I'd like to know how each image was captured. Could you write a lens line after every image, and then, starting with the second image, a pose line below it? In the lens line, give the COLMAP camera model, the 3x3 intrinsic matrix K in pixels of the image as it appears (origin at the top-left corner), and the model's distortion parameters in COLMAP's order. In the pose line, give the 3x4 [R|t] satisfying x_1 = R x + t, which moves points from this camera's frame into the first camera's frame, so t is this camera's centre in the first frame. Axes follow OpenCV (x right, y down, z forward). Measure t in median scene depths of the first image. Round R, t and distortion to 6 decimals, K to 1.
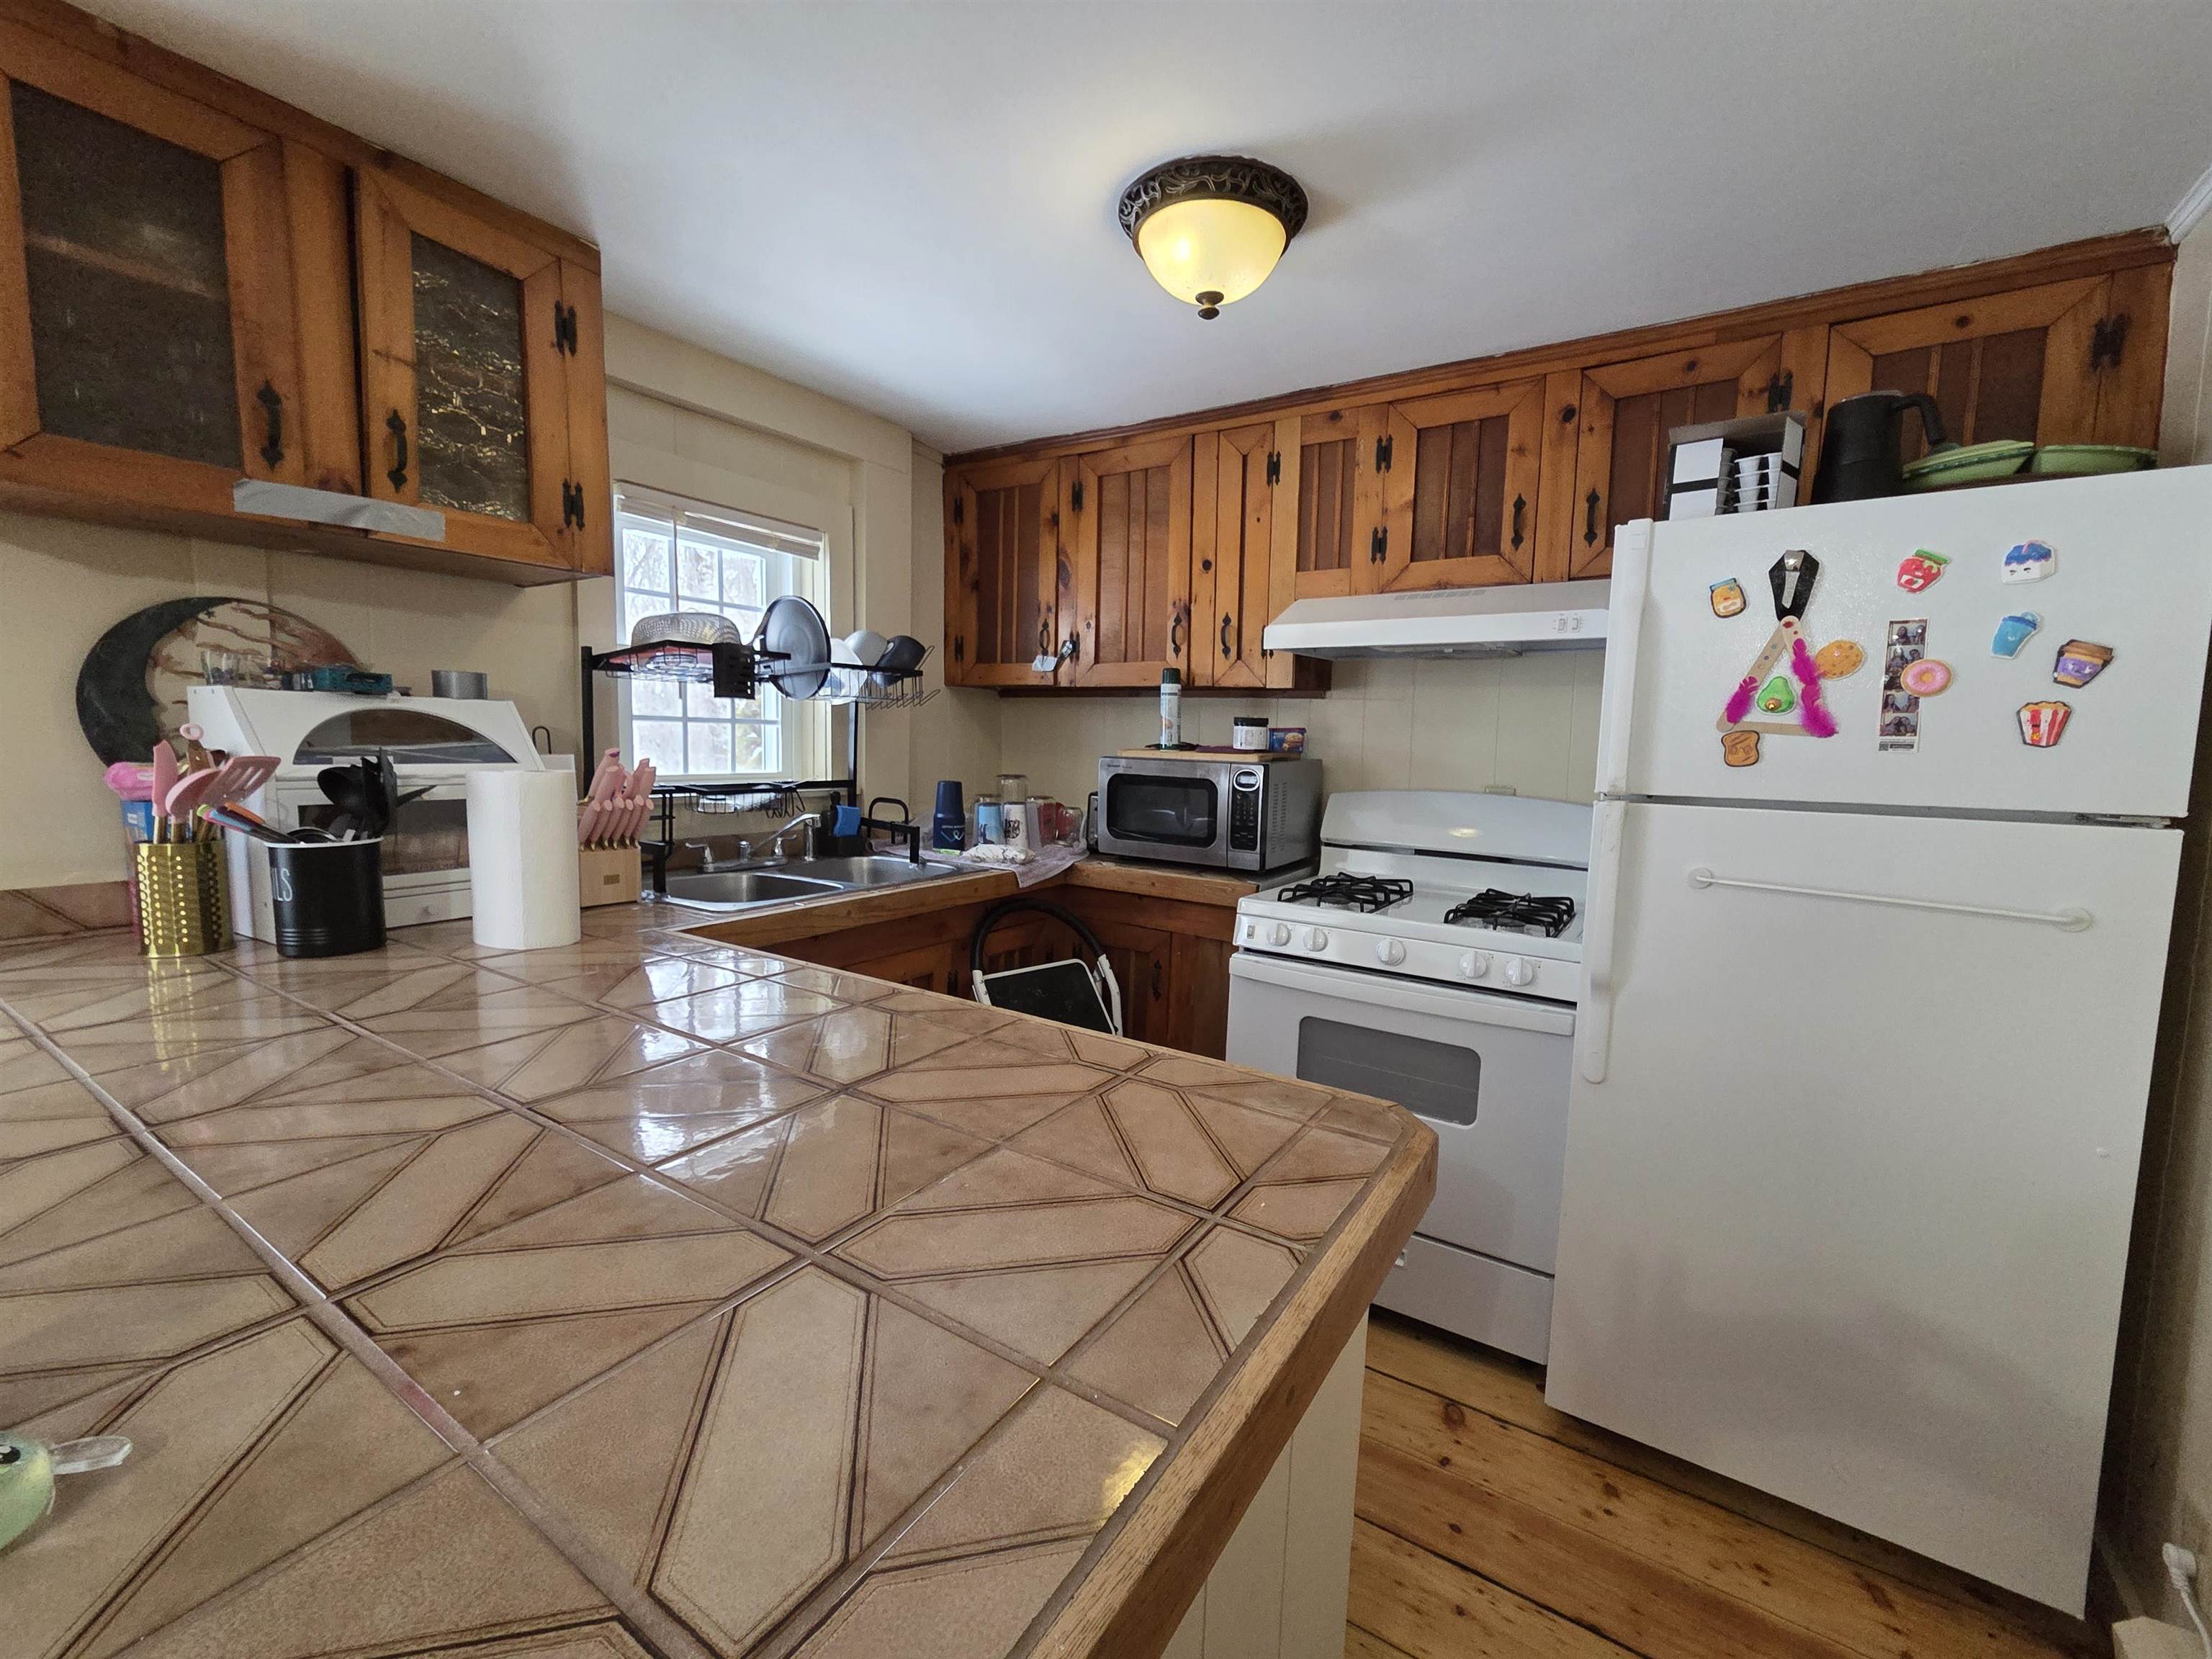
lens RADIAL K [[913.1, 0, 1112.3], [0, 913.1, 835.4], [0, 0, 1]] dist [0.002307, 0.000040]
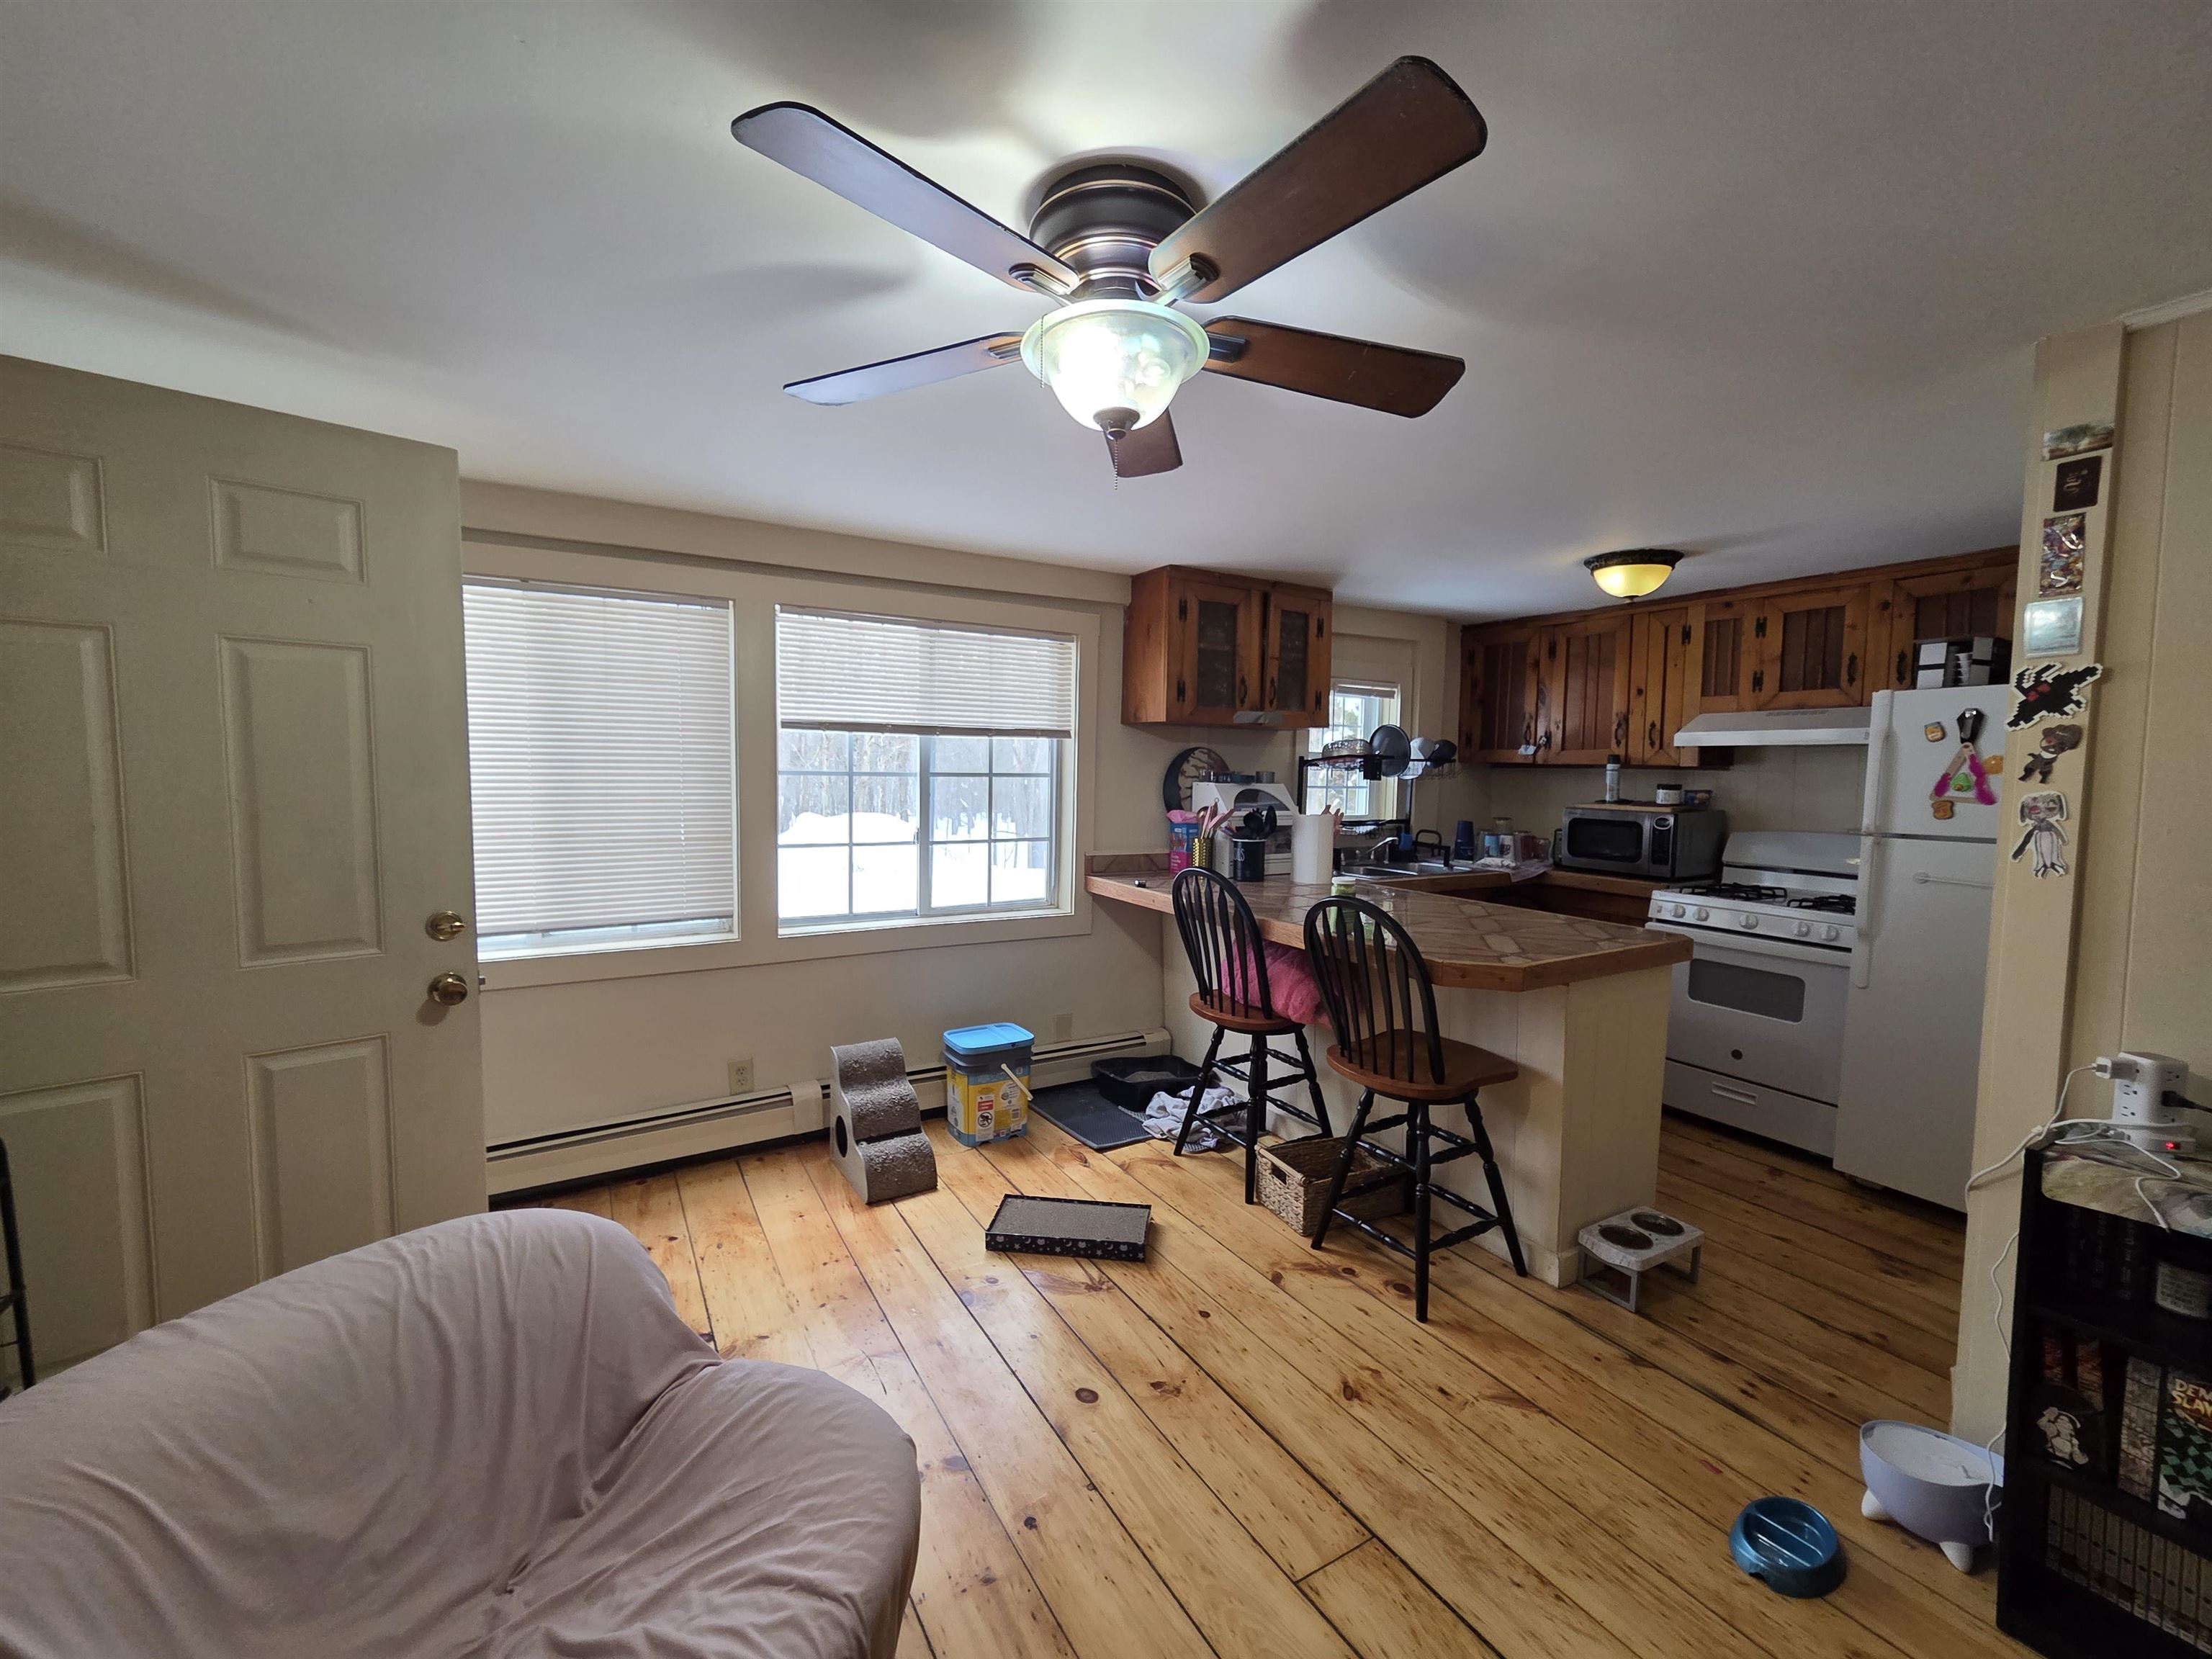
lens RADIAL K [[913.1, 0, 1112.3], [0, 913.1, 835.4], [0, 0, 1]] dist [0.002307, 0.000040]
pose [[0.895955, 0.021576, -0.443621, -0.012631], [-0.040344, 0.998644, -0.032912, 0.057535], [0.442309, 0.047385, 0.895610, -0.929355]]
